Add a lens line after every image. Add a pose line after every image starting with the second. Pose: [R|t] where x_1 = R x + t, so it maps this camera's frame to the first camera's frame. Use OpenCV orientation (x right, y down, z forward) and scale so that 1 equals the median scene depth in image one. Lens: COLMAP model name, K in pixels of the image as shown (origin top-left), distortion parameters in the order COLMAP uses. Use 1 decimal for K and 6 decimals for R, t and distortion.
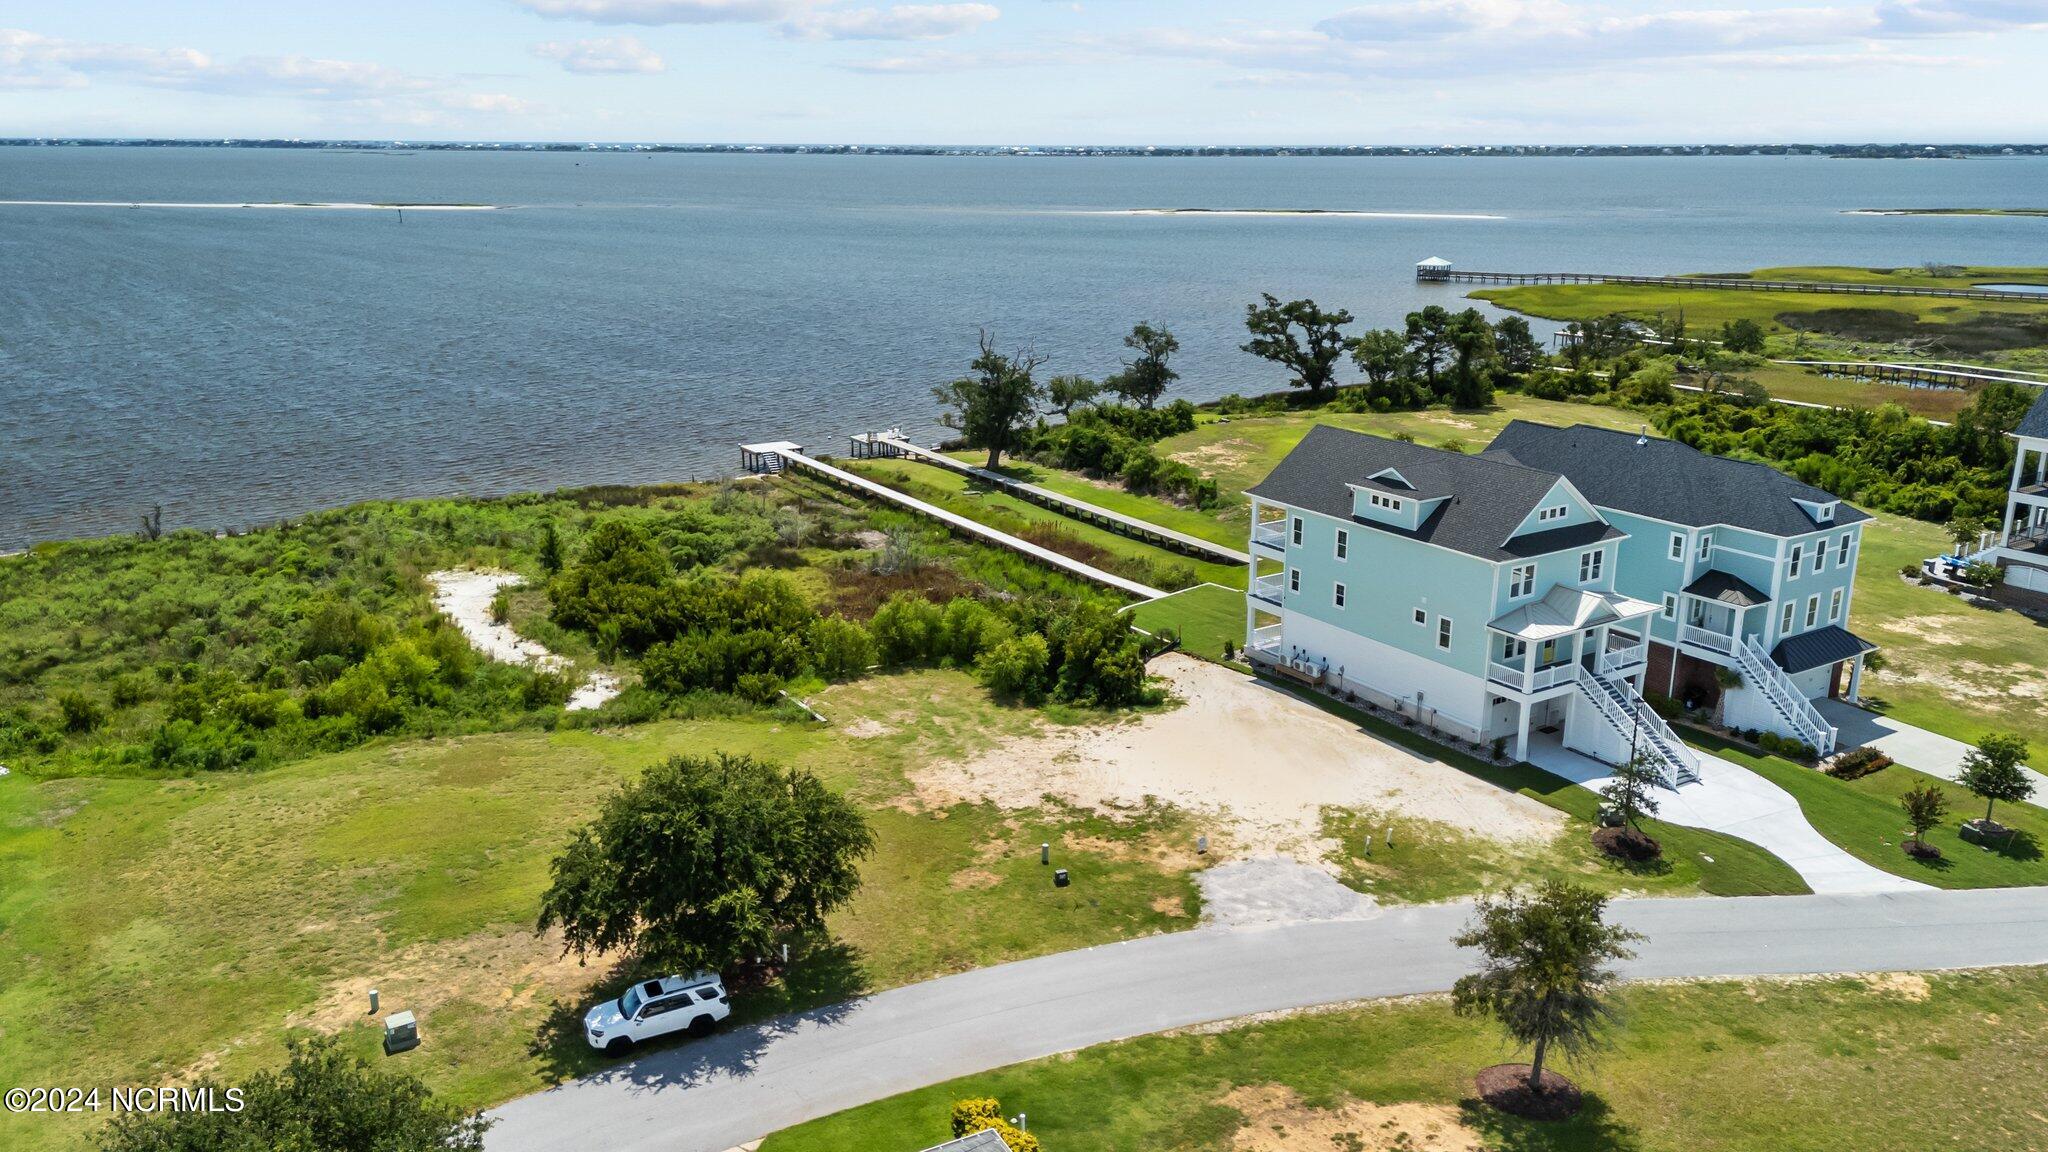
lens RADIAL K [[1488.2, 0, 1016.0], [0, 1488.2, 580.4], [0, 0, 1]] dist [0.080705, -0.075554]
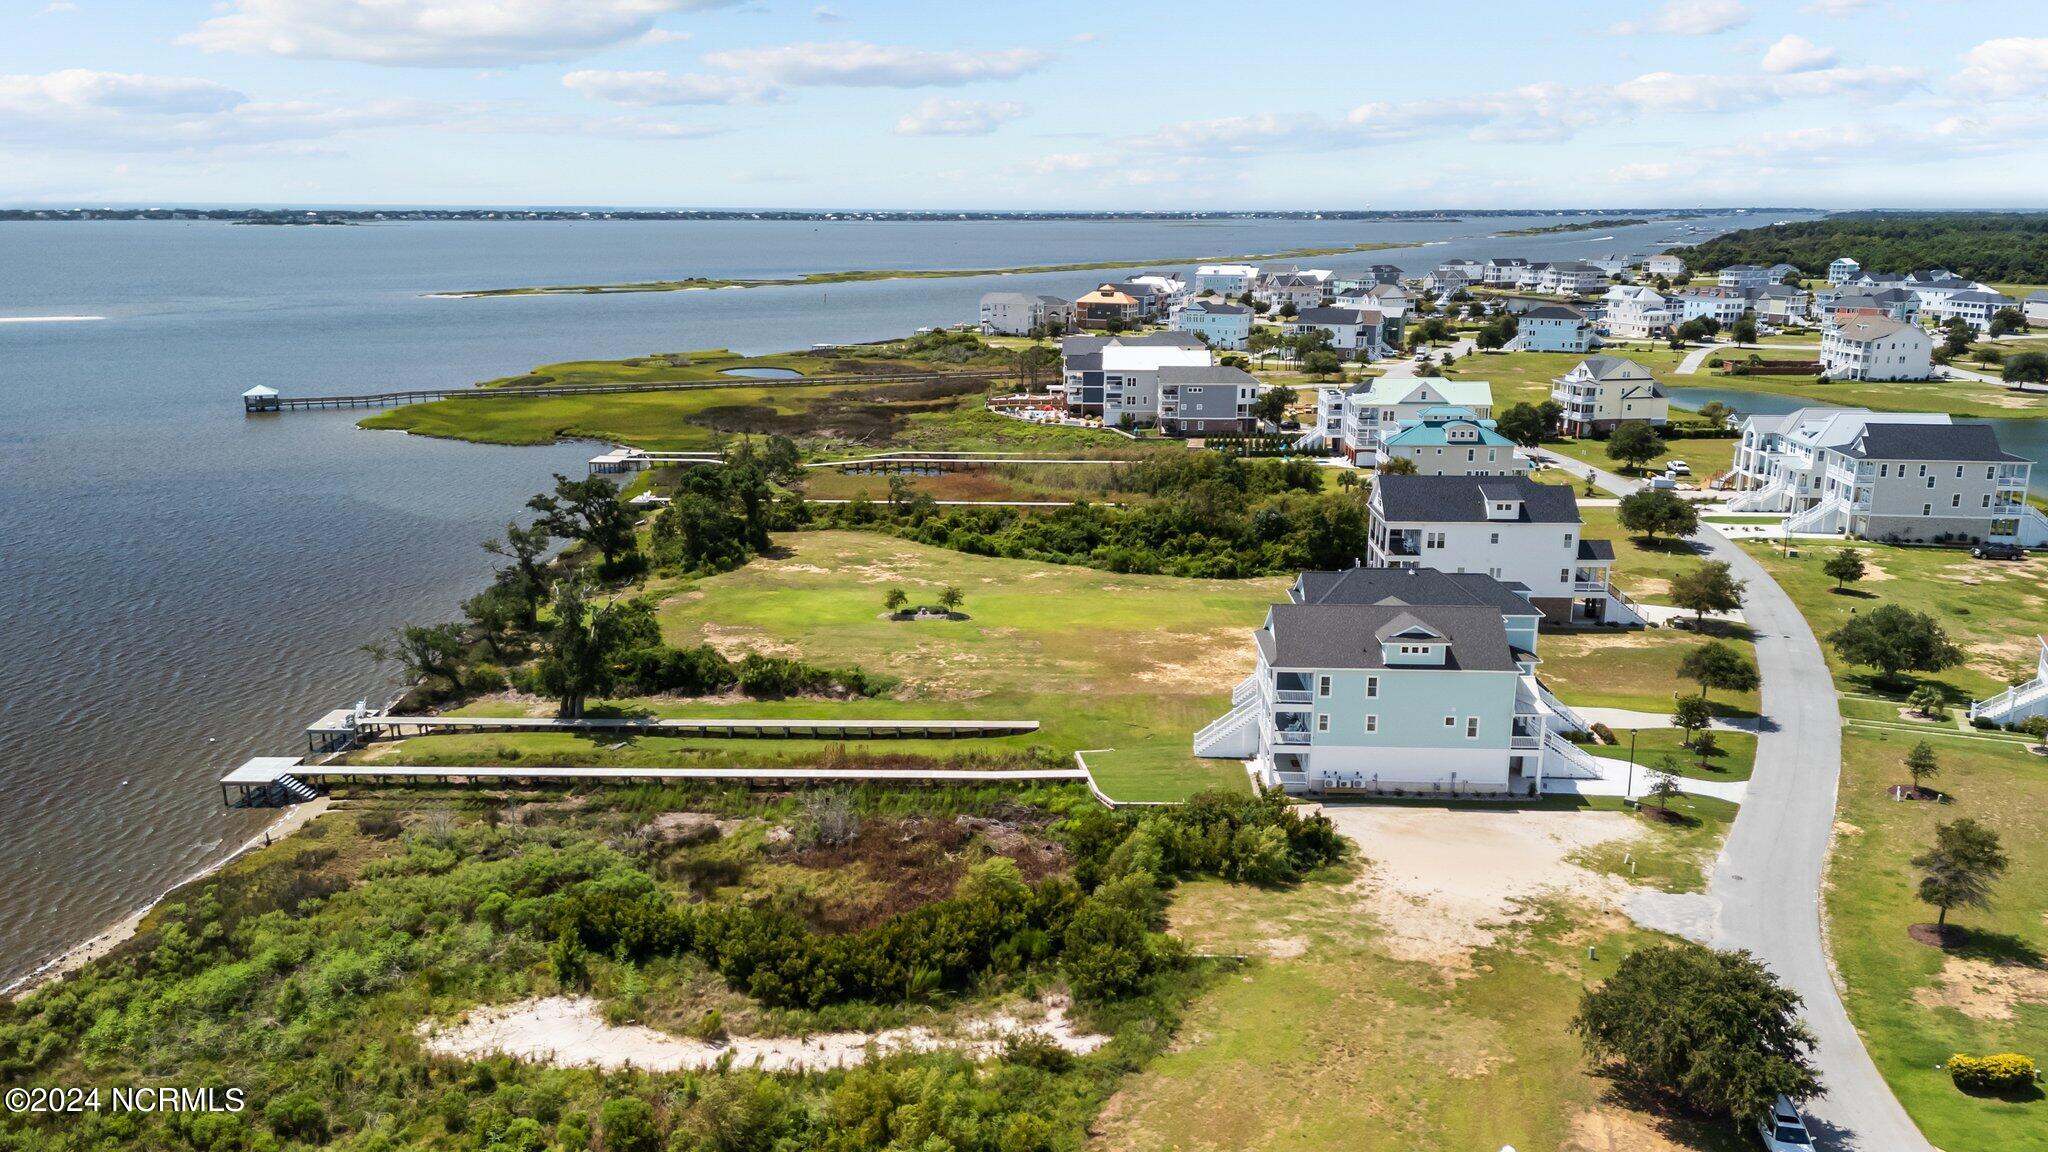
lens RADIAL K [[1507.3, 0, 1010.8], [0, 1507.3, 563.6], [0, 0, 1]] dist [0.078119, -0.076139]
pose [[0.585472, -0.188043, 0.788583, -1.042972], [0.229366, 0.971405, 0.061348, -0.293291], [-0.777569, 0.144957, 0.611861, 0.389692]]
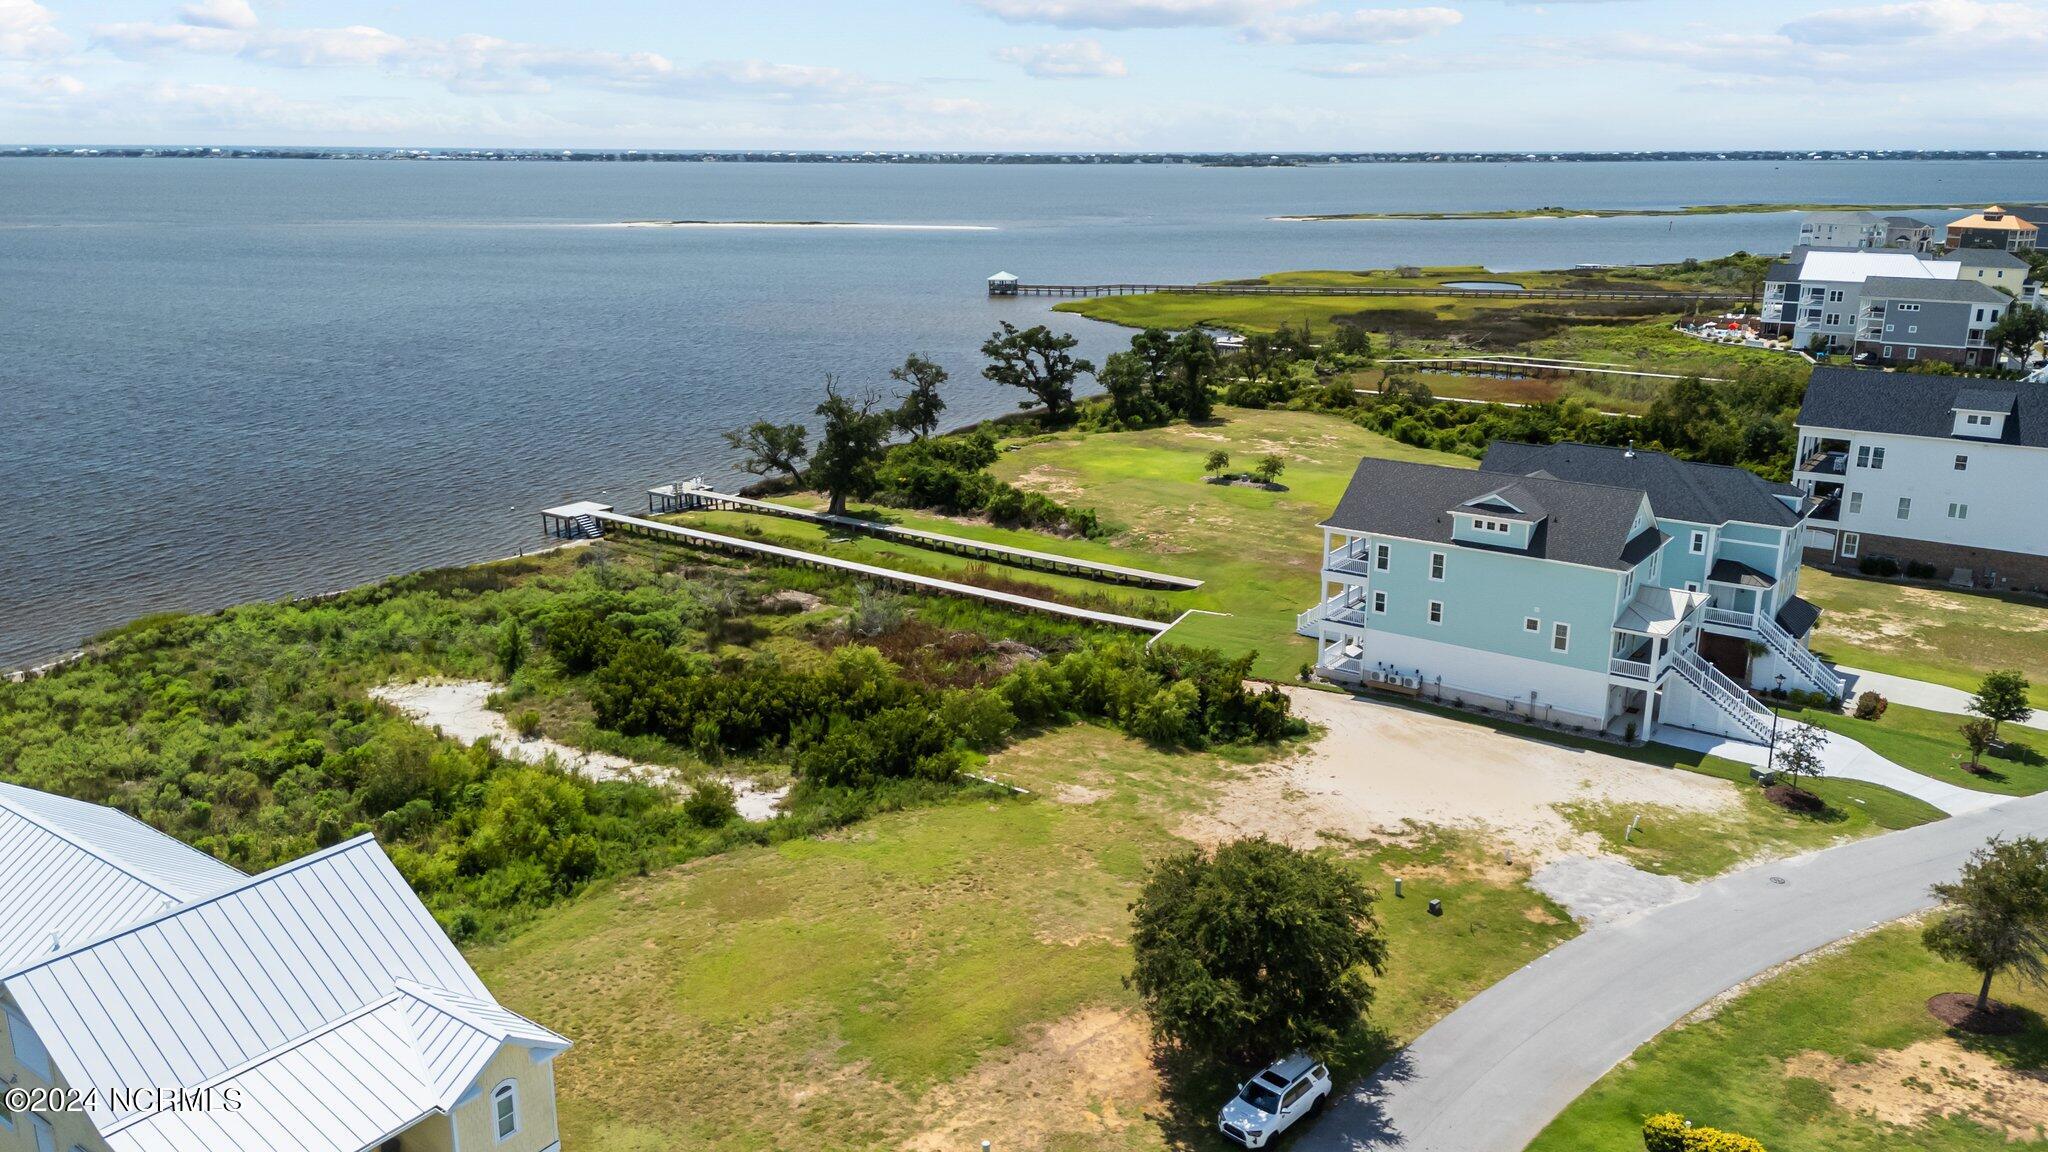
lens RADIAL K [[1507.3, 0, 1010.8], [0, 1507.3, 563.6], [0, 0, 1]] dist [0.078119, -0.076139]
pose [[0.936336, -0.093636, 0.338390, -0.452423], [0.099403, 0.995047, 0.000289, -0.057247], [-0.336741, 0.033366, 0.941006, 0.053314]]
